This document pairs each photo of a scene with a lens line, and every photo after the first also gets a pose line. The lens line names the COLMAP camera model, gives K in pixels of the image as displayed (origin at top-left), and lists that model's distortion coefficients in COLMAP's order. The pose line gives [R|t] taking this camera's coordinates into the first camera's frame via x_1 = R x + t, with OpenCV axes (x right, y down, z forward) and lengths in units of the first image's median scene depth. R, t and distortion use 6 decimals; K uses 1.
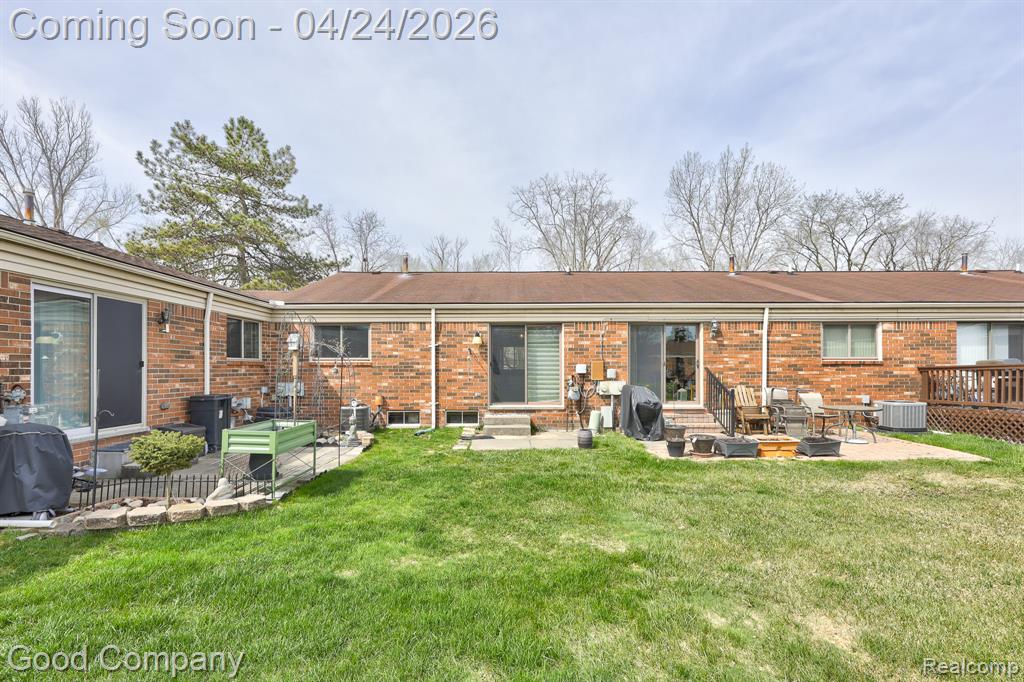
lens RADIAL K [[444.7, 0, 514.5], [0, 444.7, 358.5], [0, 0, 1]] dist [0.017553, 0.000160]
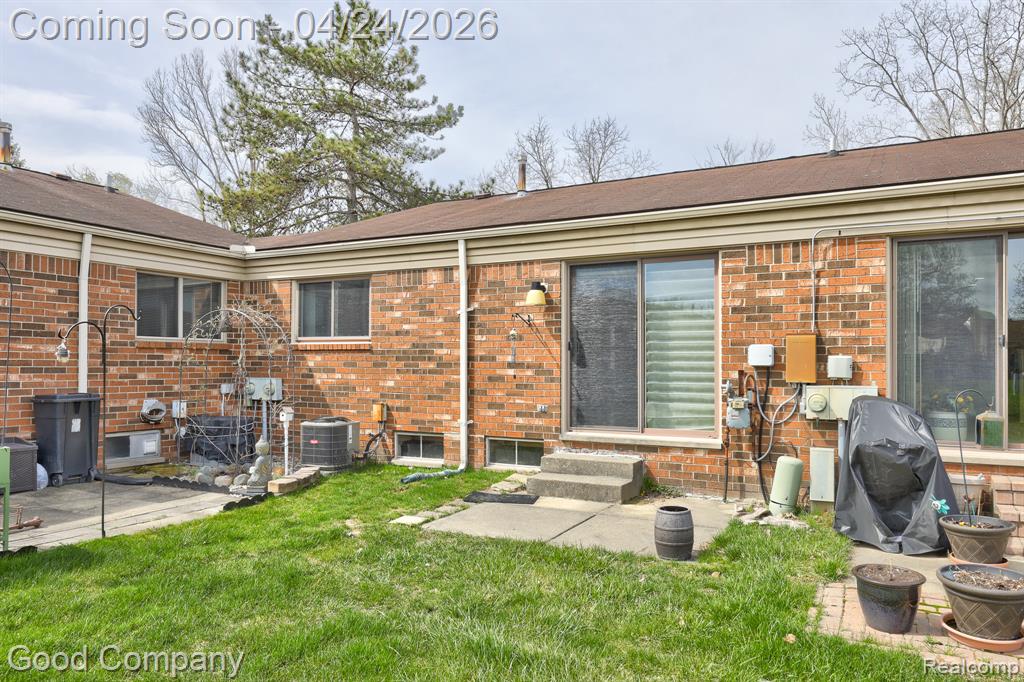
lens RADIAL K [[703.6, 0, 510.9], [0, 703.6, 345.5], [0, 0, 1]] dist [0.020050, -0.006223]
pose [[0.889771, -0.006342, -0.456364, 0.241481], [0.005649, 0.999980, -0.002881, 0.014501], [0.456373, -0.000014, 0.889788, 0.294319]]
